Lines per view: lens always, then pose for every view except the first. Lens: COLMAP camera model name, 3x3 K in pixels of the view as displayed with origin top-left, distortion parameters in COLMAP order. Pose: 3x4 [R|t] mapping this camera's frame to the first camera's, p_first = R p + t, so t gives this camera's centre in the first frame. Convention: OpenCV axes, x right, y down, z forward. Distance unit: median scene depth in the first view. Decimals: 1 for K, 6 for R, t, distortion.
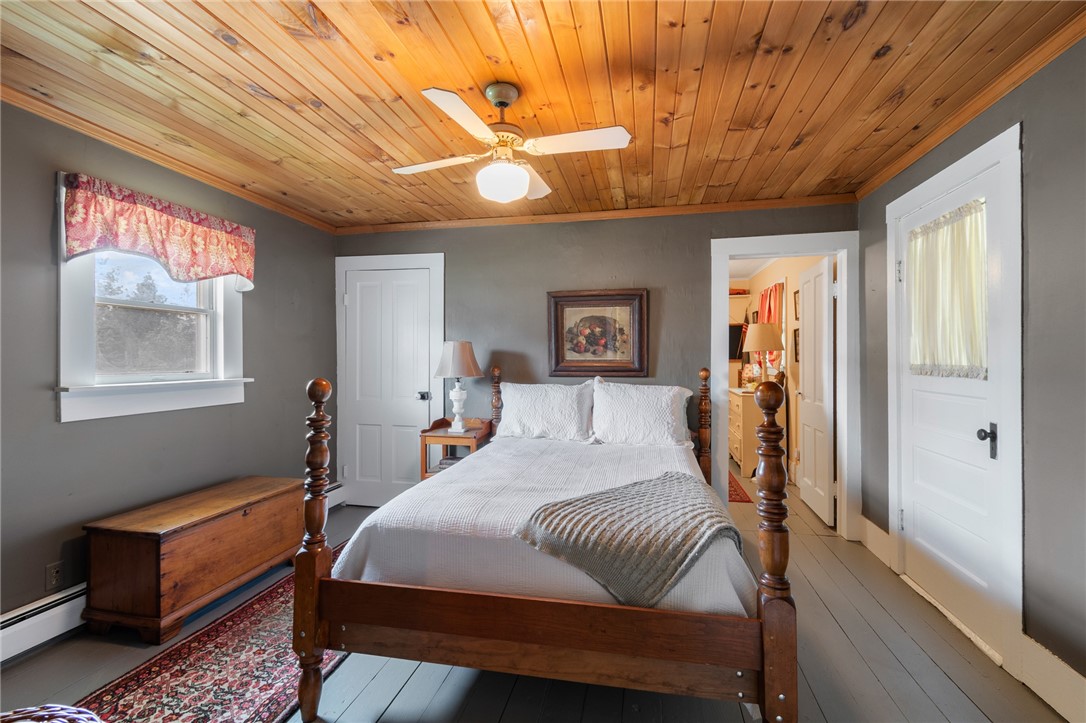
lens RADIAL K [[485.7, 0, 547.7], [0, 485.7, 359.1], [0, 0, 1]] dist [-0.003269, -0.000049]
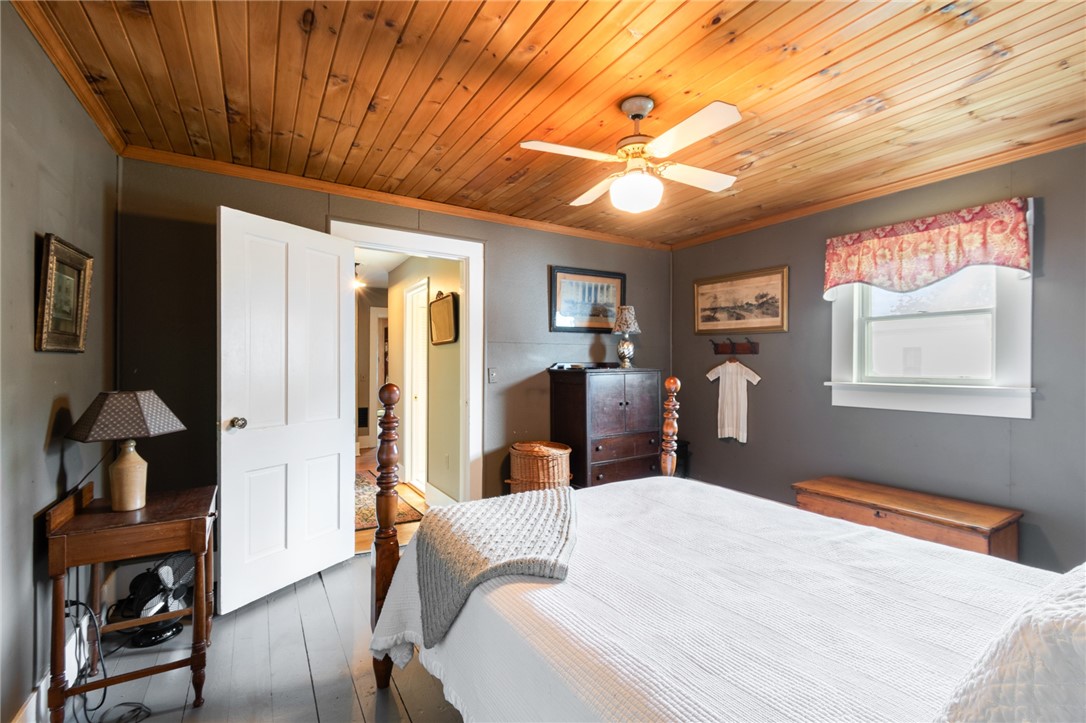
lens RADIAL K [[485.7, 0, 546.9], [0, 485.7, 365.4], [0, 0, 1]] dist [-0.003269, -0.000049]
pose [[-0.732612, -0.004191, -0.680634, 0.545313], [-0.001348, 0.999988, -0.004707, 0.010346], [0.680645, -0.002531, -0.732609, 1.187142]]
